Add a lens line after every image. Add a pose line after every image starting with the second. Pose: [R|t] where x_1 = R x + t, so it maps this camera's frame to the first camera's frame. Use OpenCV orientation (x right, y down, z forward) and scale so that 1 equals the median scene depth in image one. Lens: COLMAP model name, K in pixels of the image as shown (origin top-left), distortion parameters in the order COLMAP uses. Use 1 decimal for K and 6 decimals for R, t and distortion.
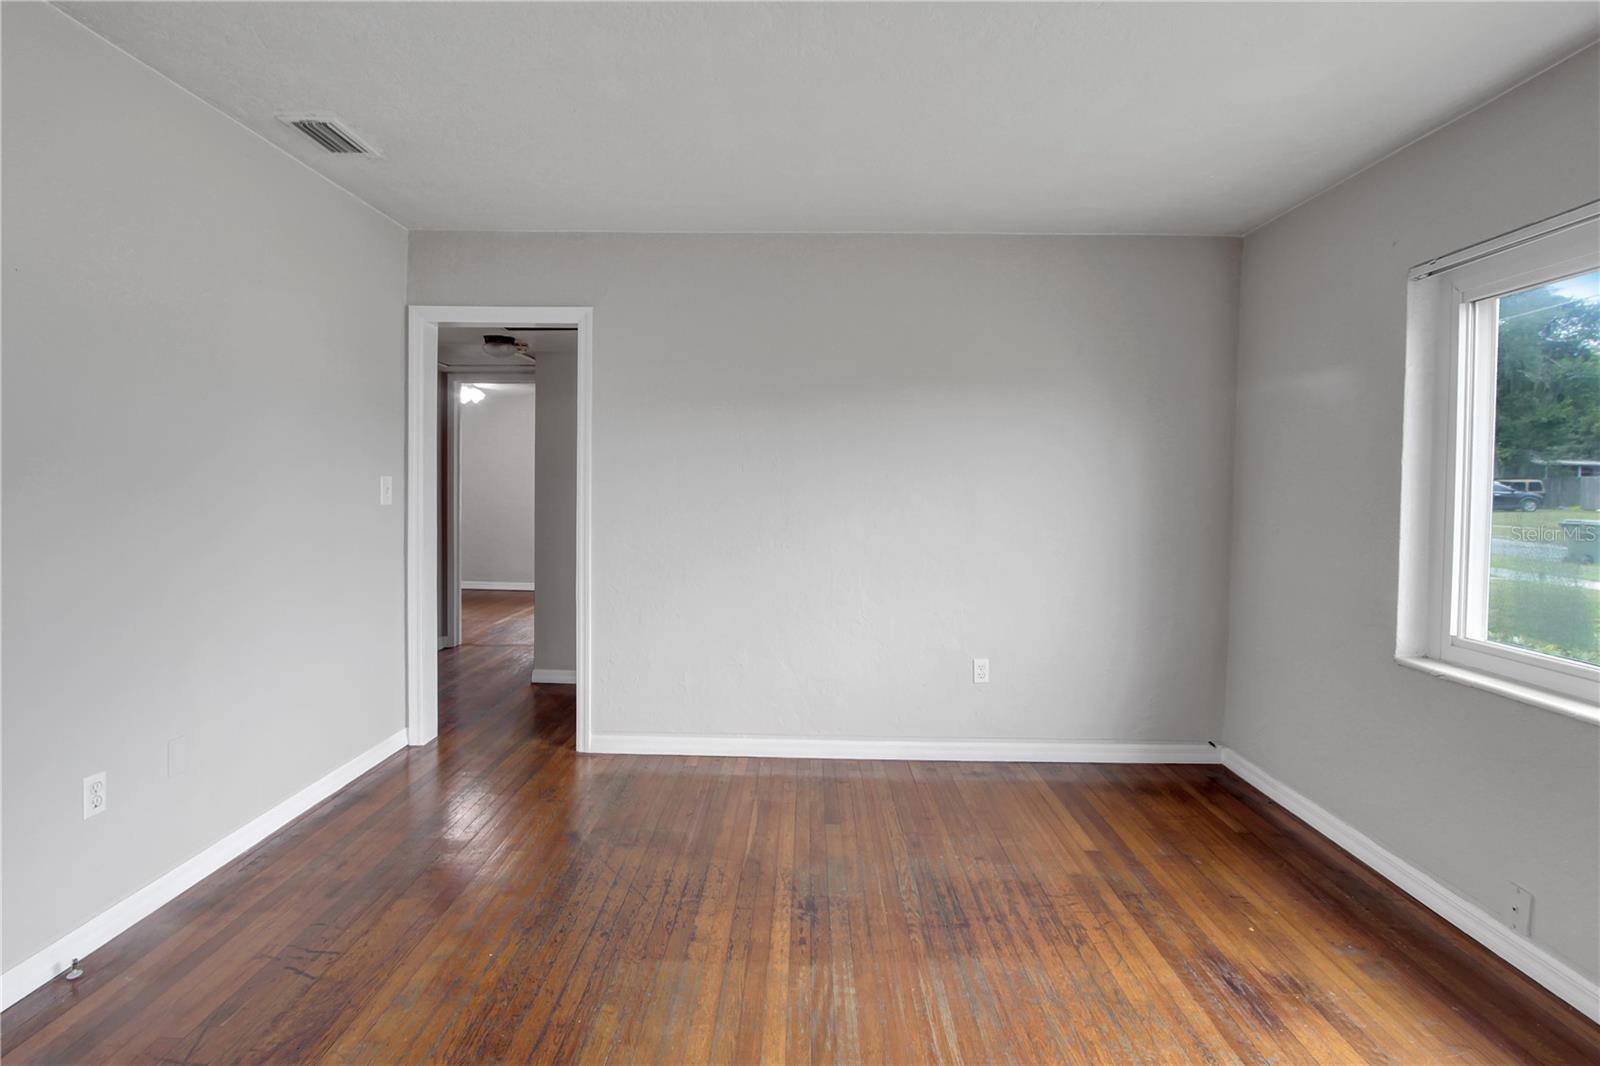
lens RADIAL K [[781.0, 0, 797.8], [0, 781.0, 504.5], [0, 0, 1]] dist [-0.006675, 0.000350]
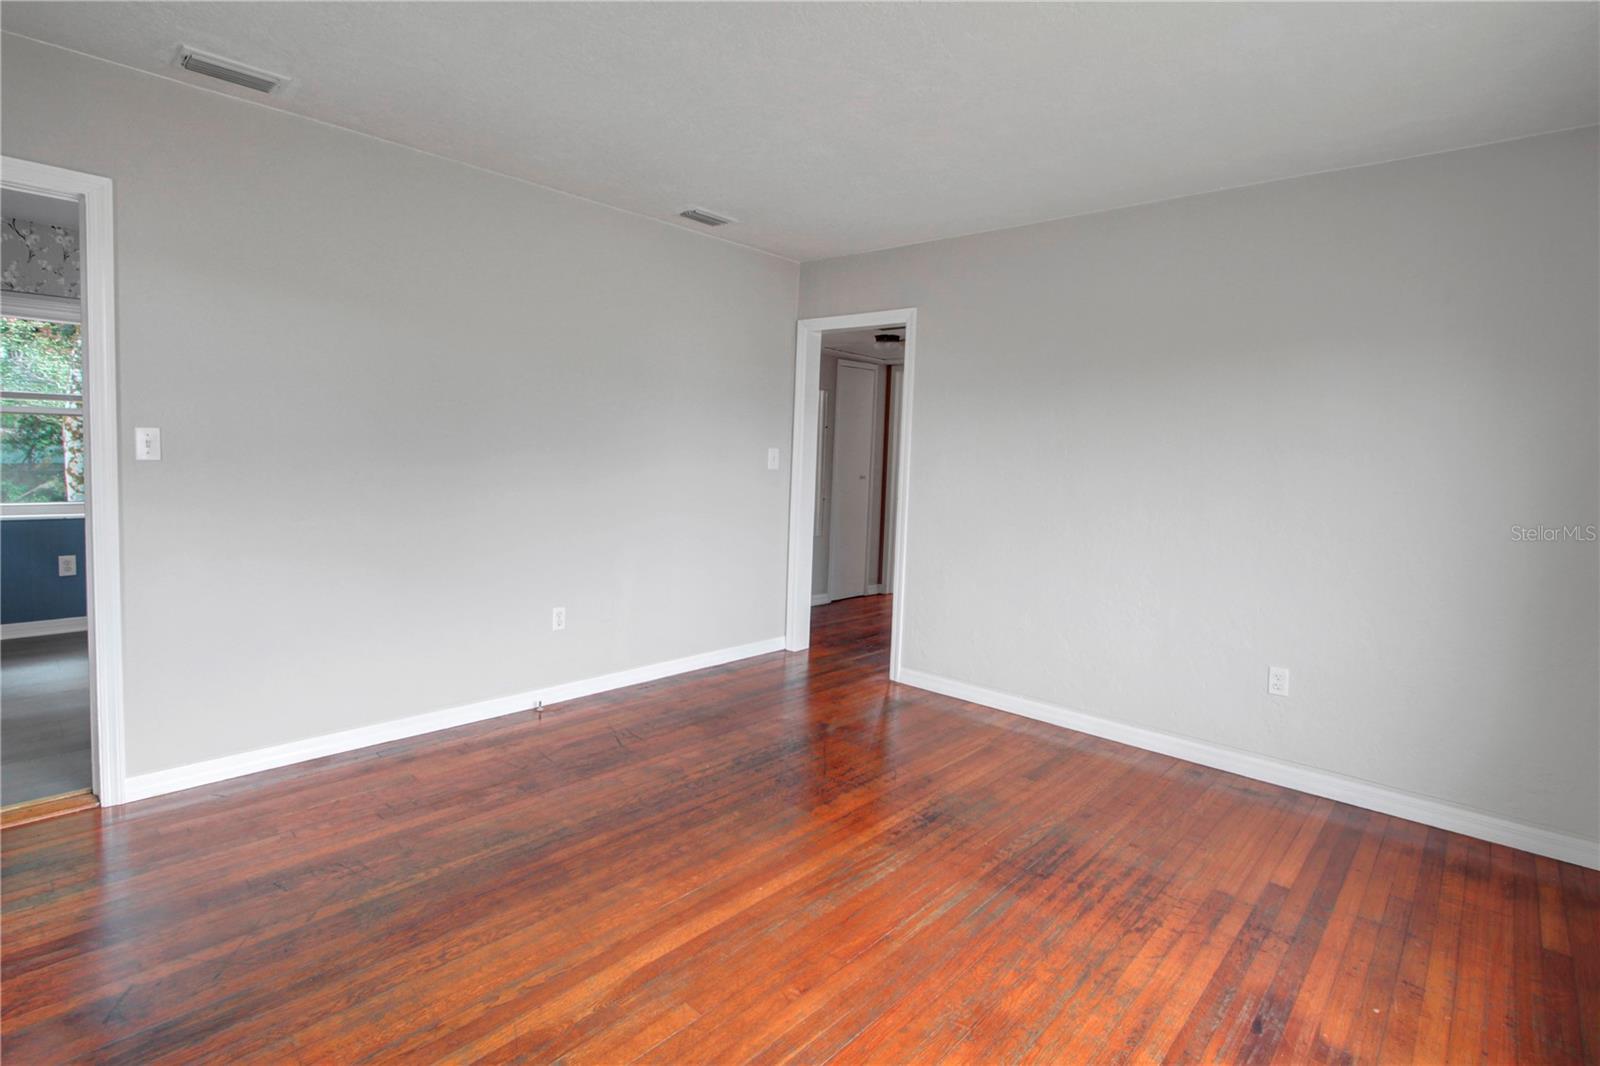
lens RADIAL K [[791.1, 0, 800.5], [0, 791.1, 506.5], [0, 0, 1]] dist [0.000797, 0.000402]
pose [[0.754378, 0.061205, -0.653581, 0.539987], [-0.044121, 0.998120, 0.042545, 0.005282], [0.654956, -0.003258, 0.755660, -0.024073]]
